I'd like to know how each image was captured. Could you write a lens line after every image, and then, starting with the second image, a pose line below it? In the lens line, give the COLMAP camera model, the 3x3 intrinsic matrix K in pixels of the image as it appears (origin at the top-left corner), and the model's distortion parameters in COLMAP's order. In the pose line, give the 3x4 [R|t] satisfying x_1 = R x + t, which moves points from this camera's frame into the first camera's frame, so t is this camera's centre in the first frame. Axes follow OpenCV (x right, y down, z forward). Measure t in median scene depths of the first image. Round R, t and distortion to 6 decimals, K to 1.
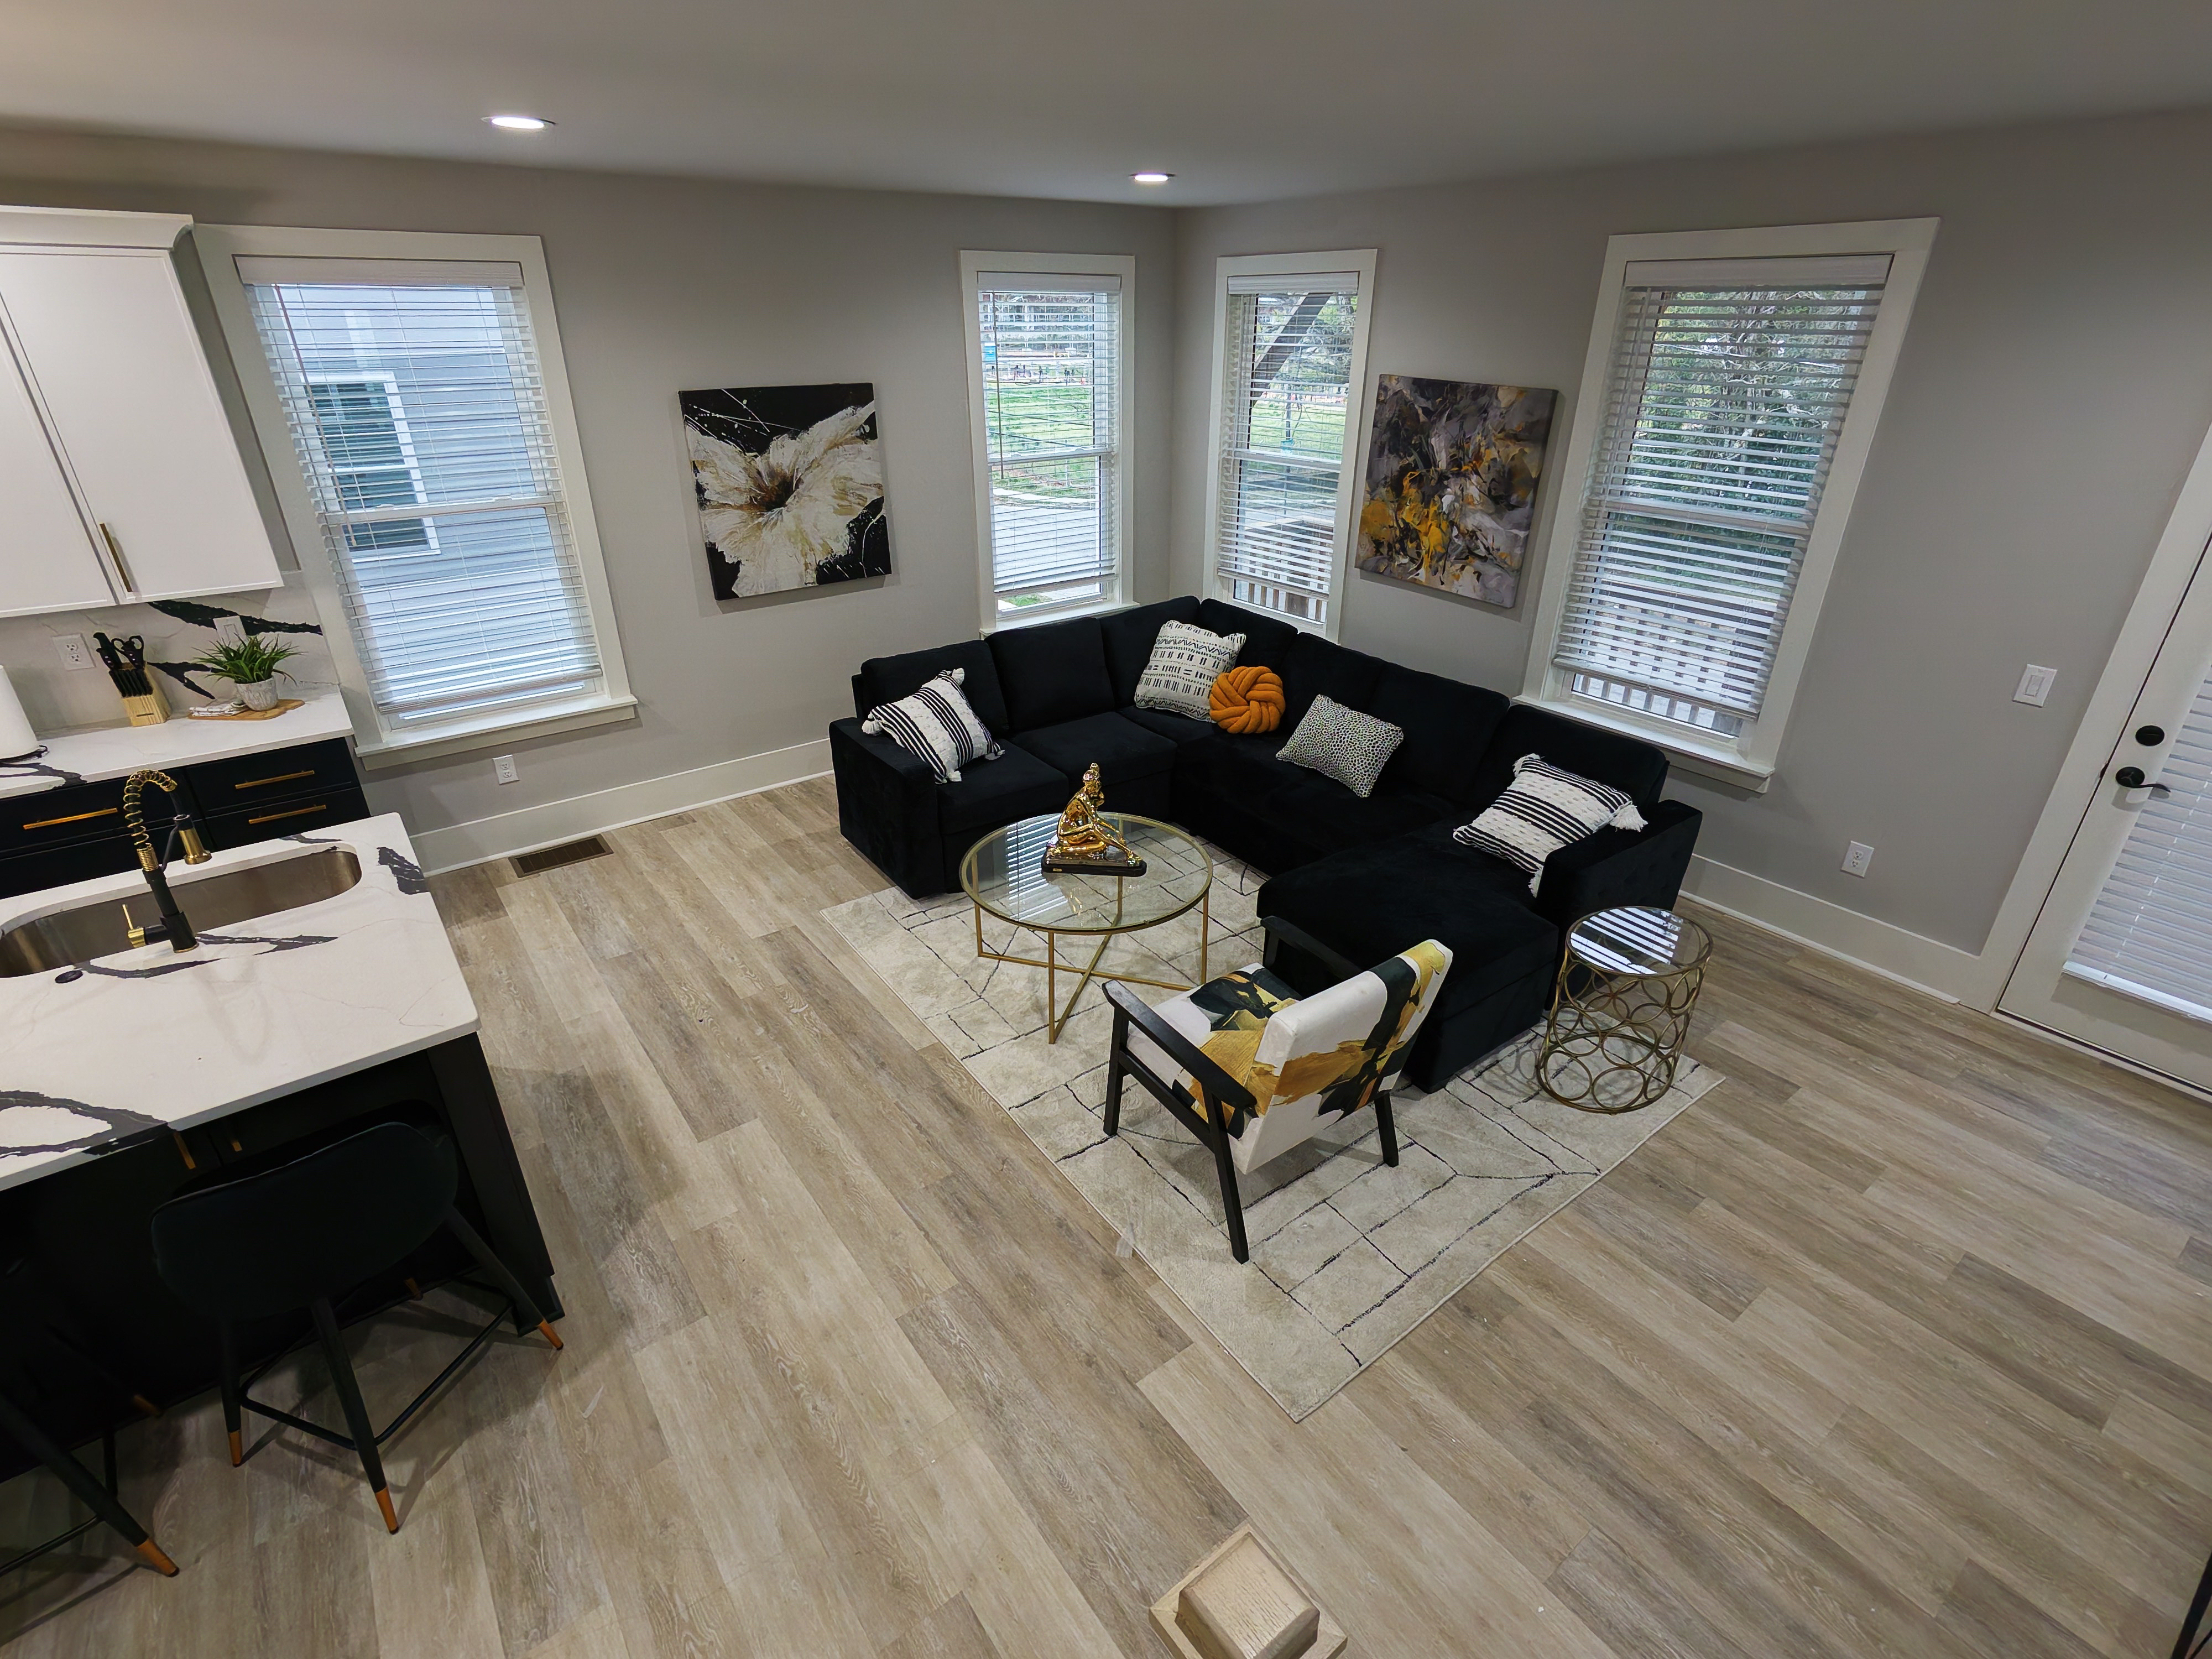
lens RADIAL K [[1059.8, 0, 1101.1], [0, 1059.8, 831.0], [0, 0, 1]] dist [0.003306, 0.000224]
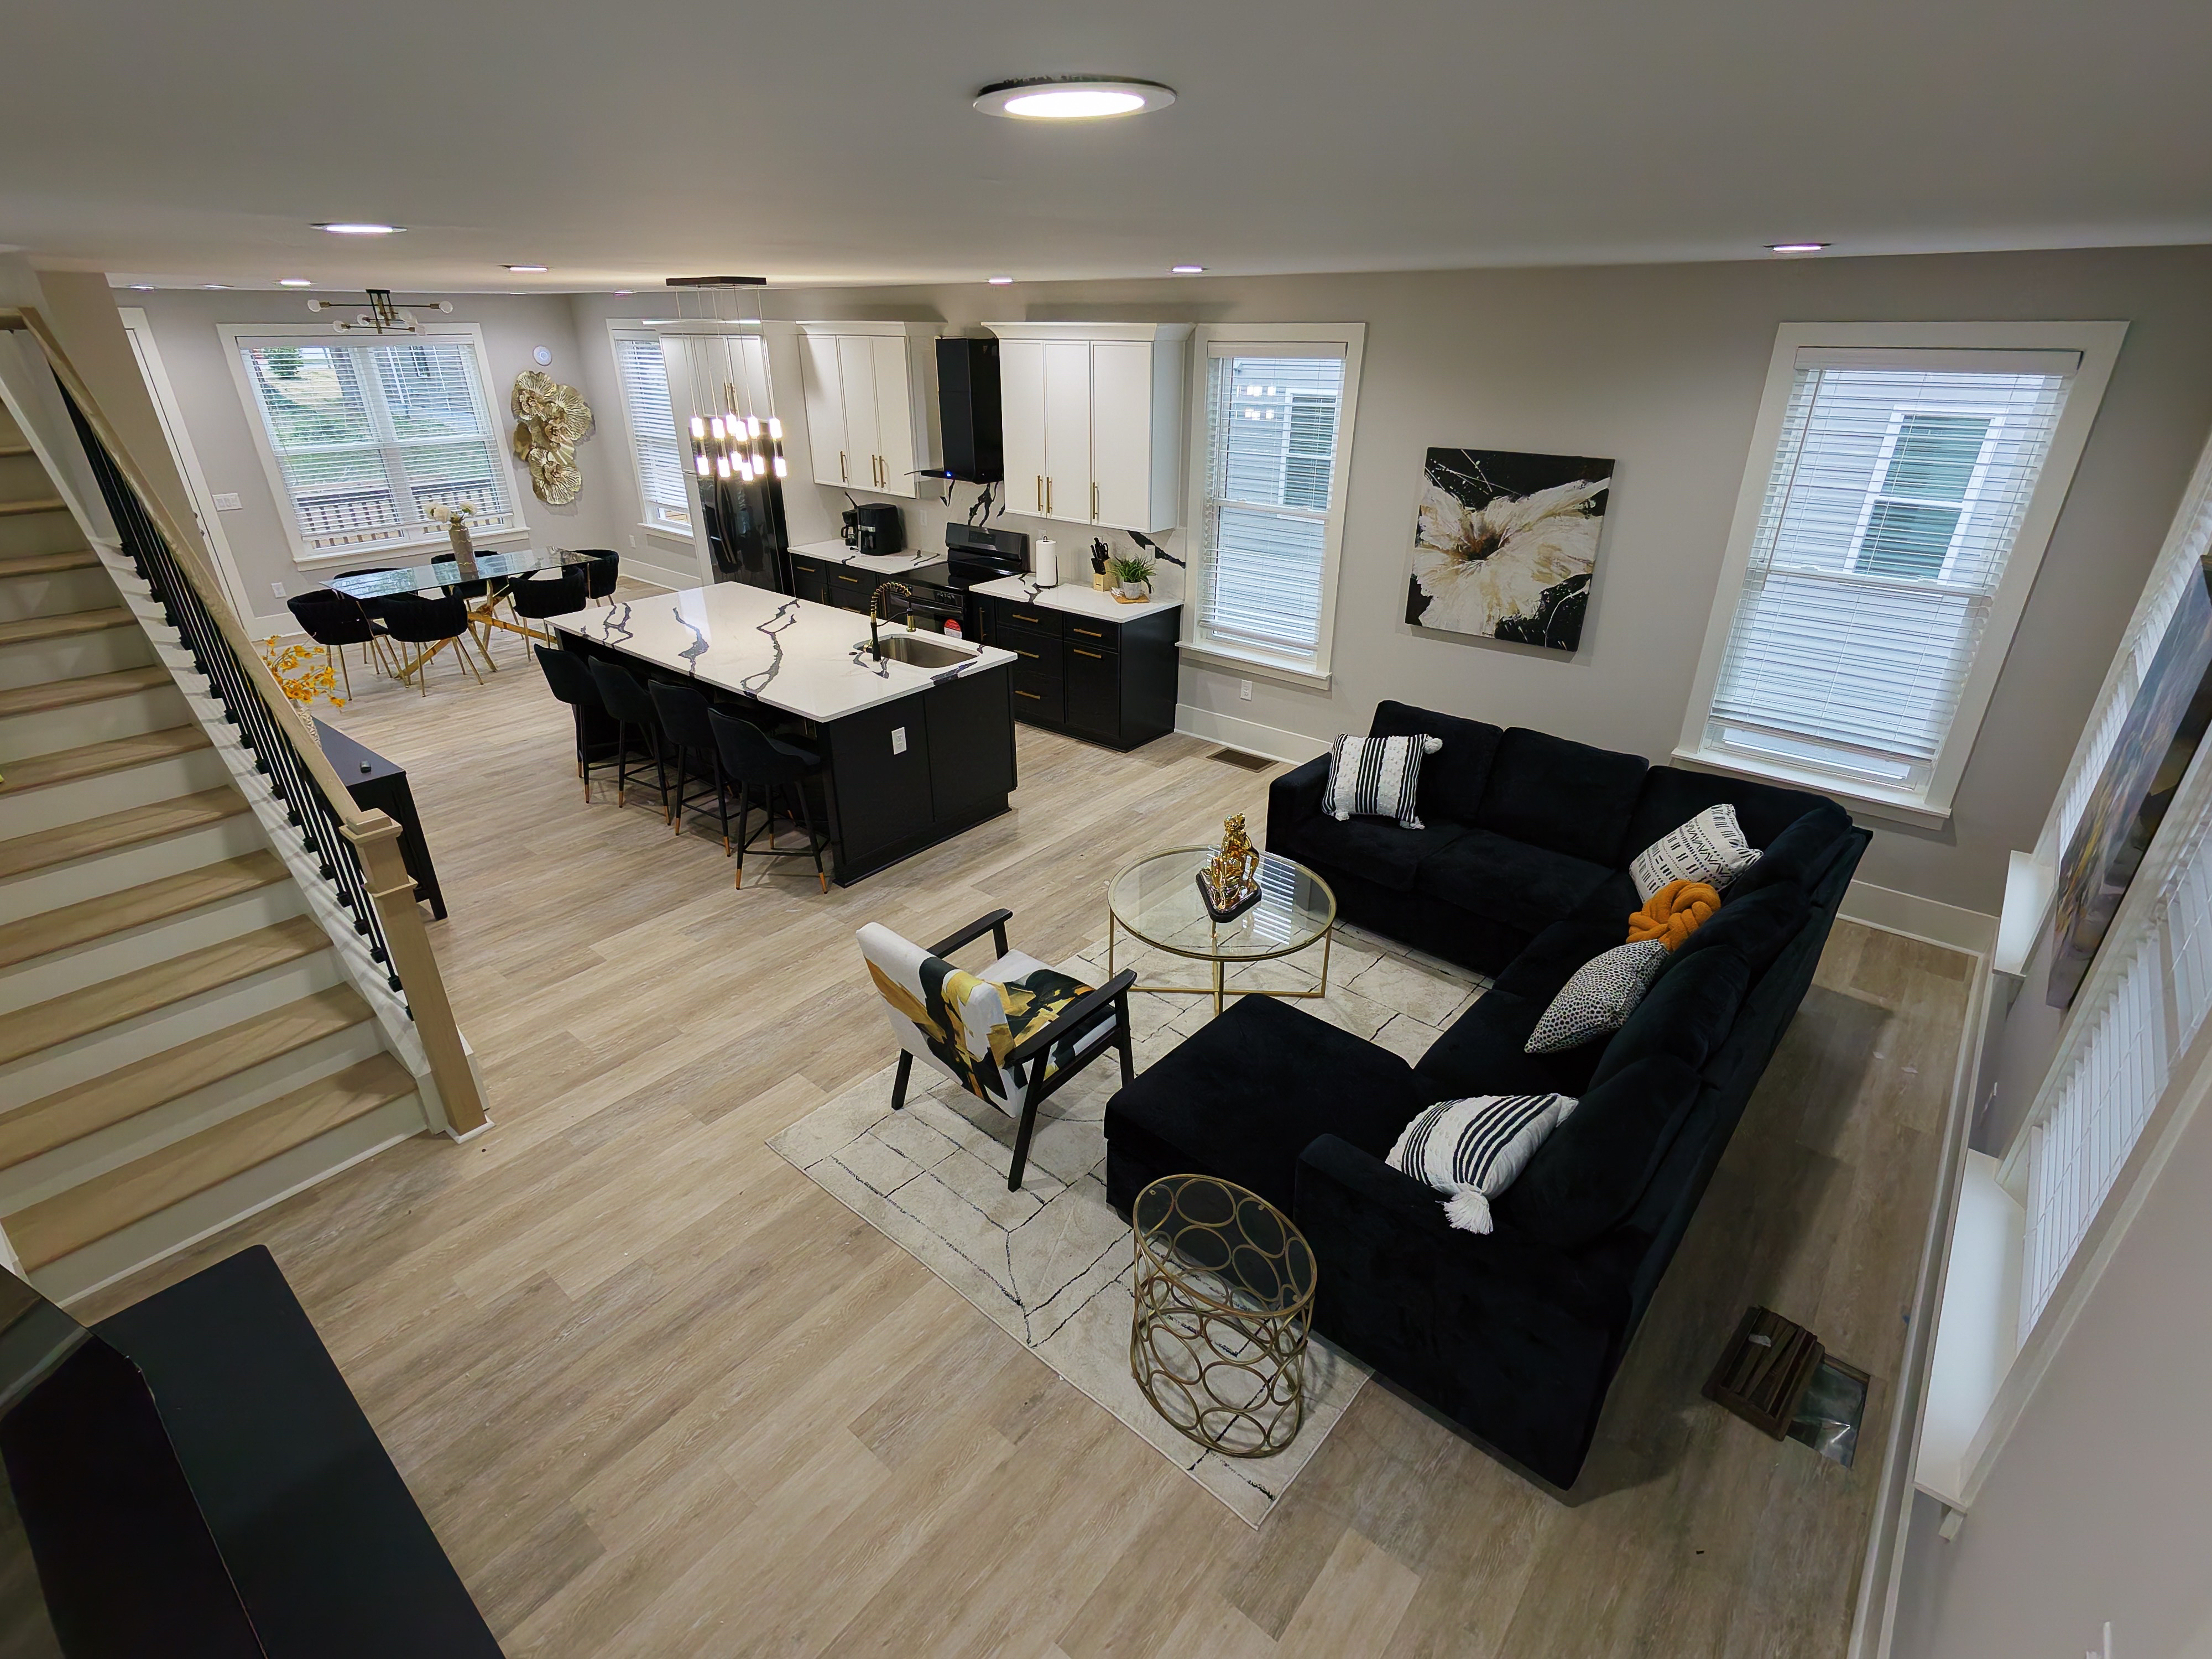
lens RADIAL K [[1059.8, 0, 1101.4], [0, 1059.8, 831.7], [0, 0, 1]] dist [0.003306, 0.000224]
pose [[0.220449, 0.426995, -0.876971, 0.973430], [-0.426107, 0.850919, 0.307197, -0.337145], [0.877402, 0.305962, 0.369530, 0.489663]]
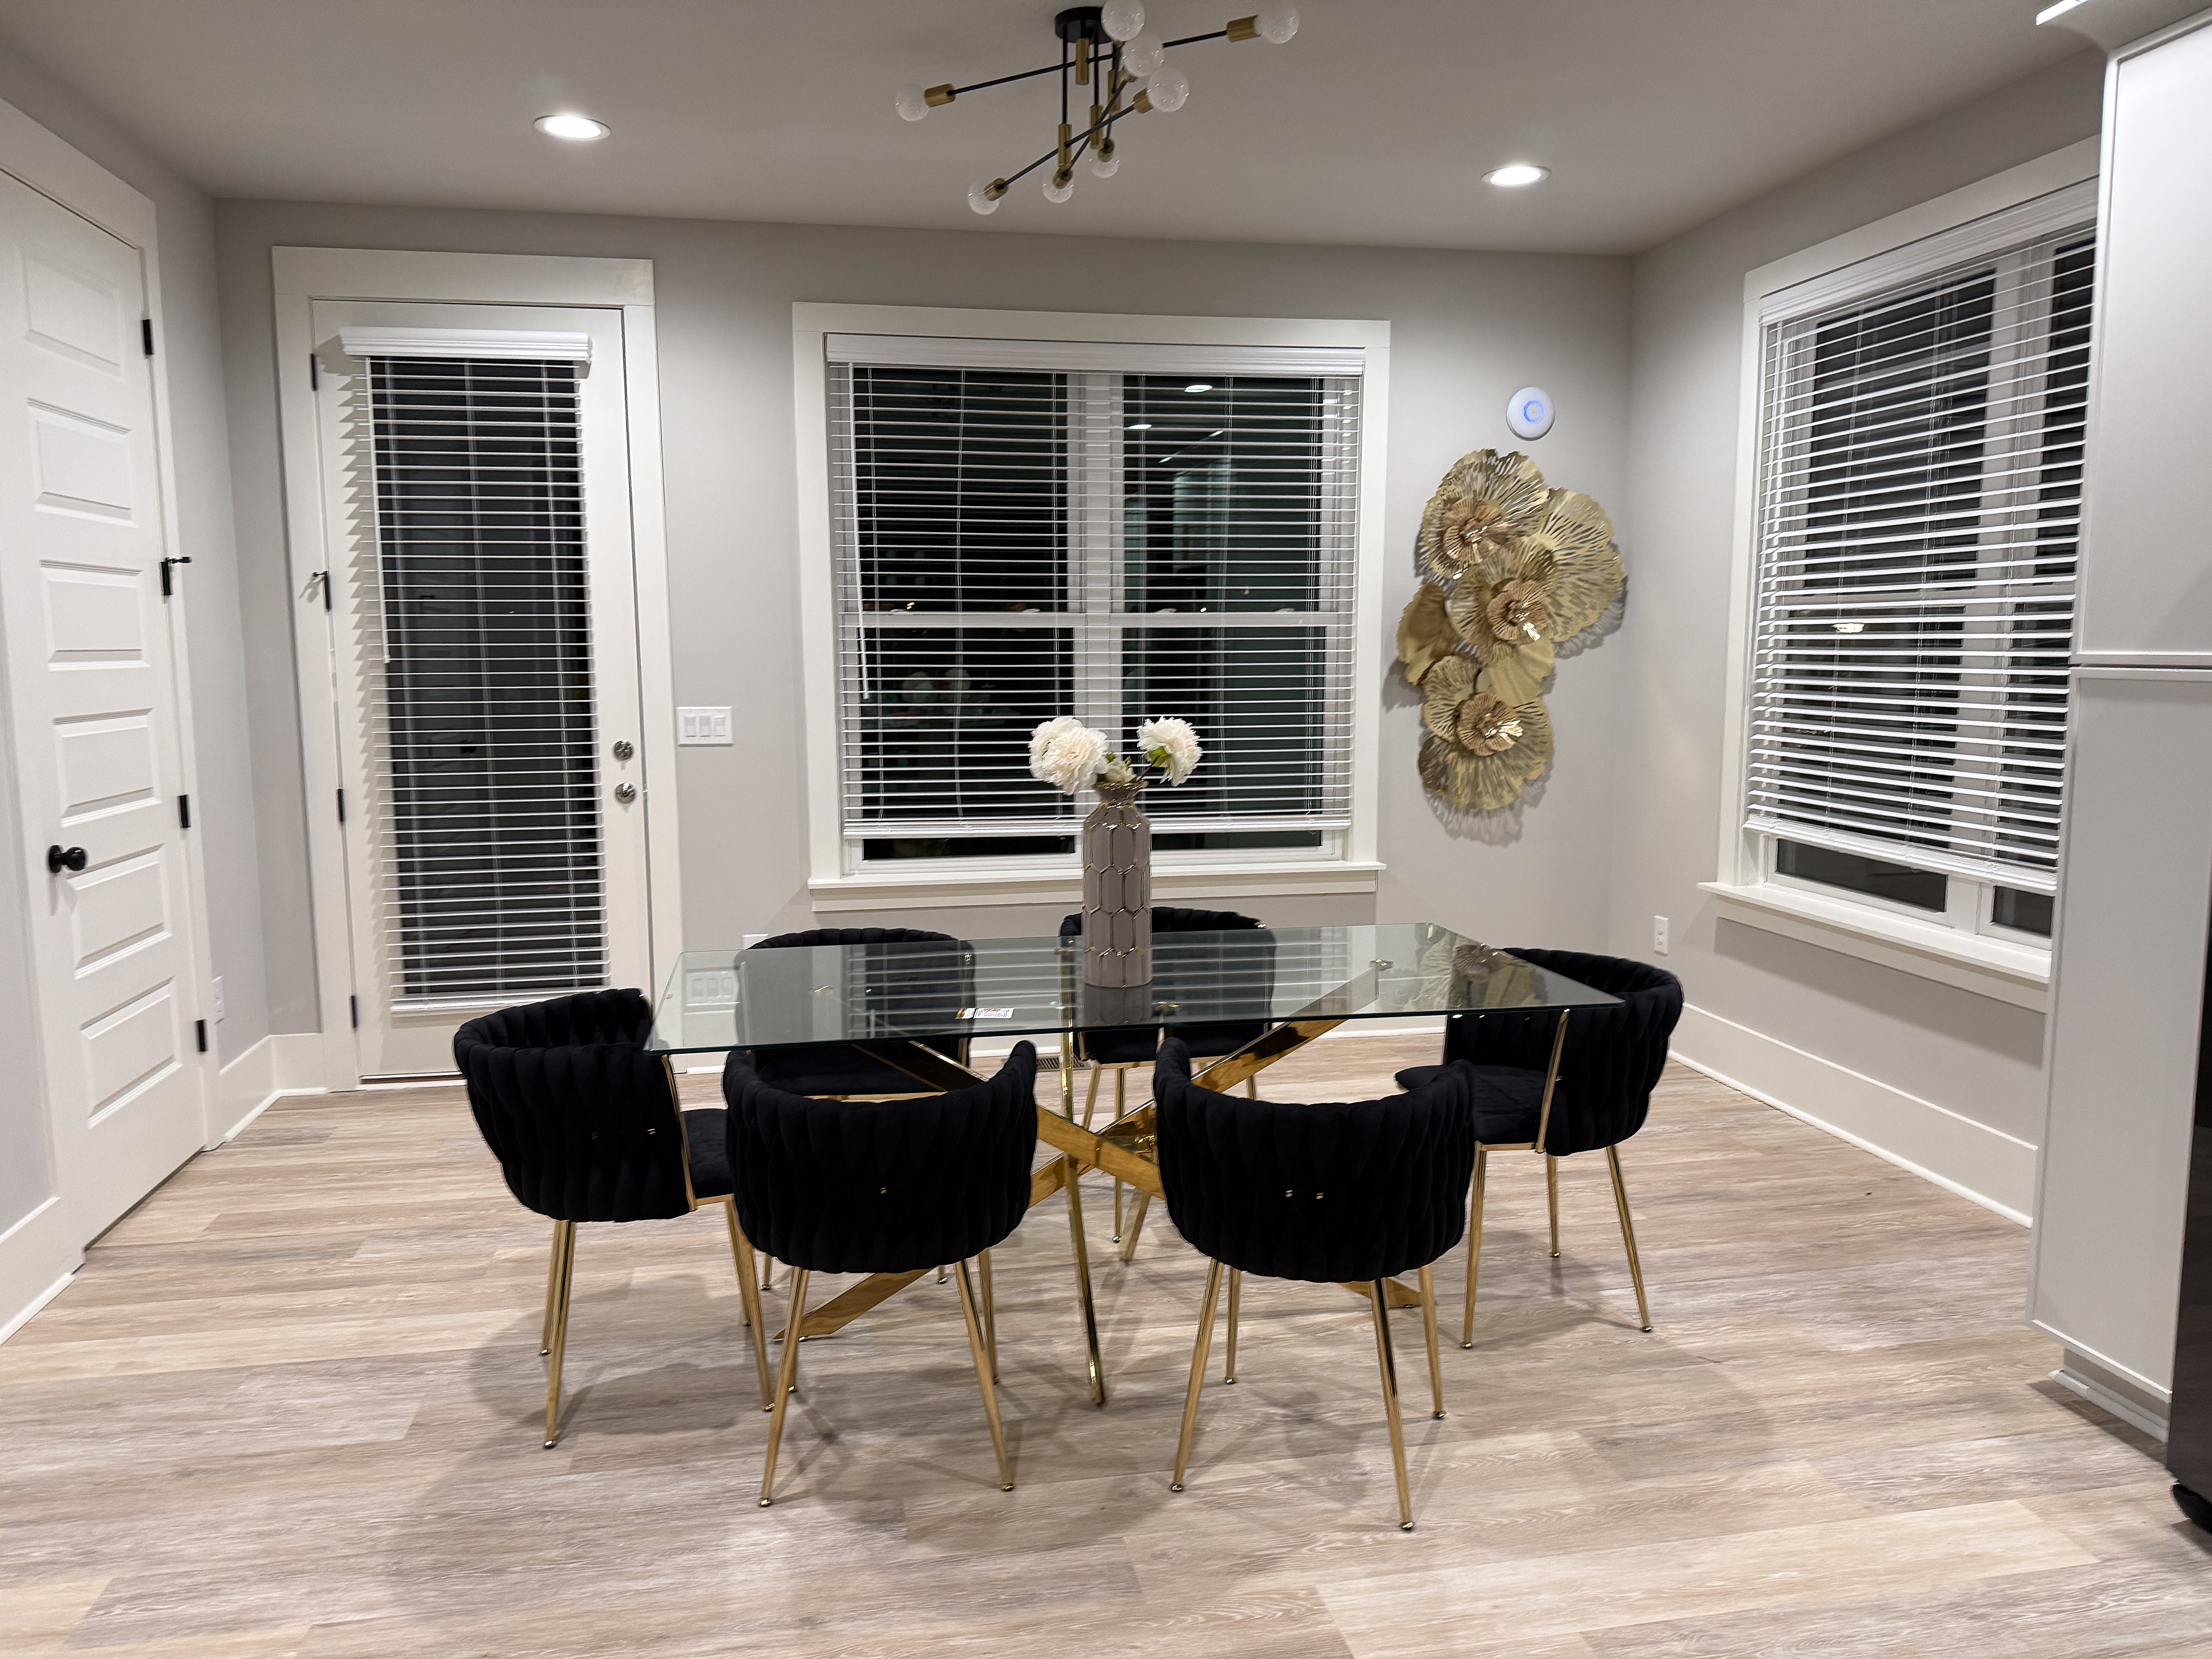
lens RADIAL K [[1575.1, 0, 1096.4], [0, 1575.1, 836.4], [0, 0, 1]] dist [0.017522, -0.022105]
pose [[-0.441038, 0.106087, -0.891196, -0.878630], [-0.389096, 0.872216, 0.296385, 0.167058], [0.808758, 0.477478, -0.343403, 0.203972]]
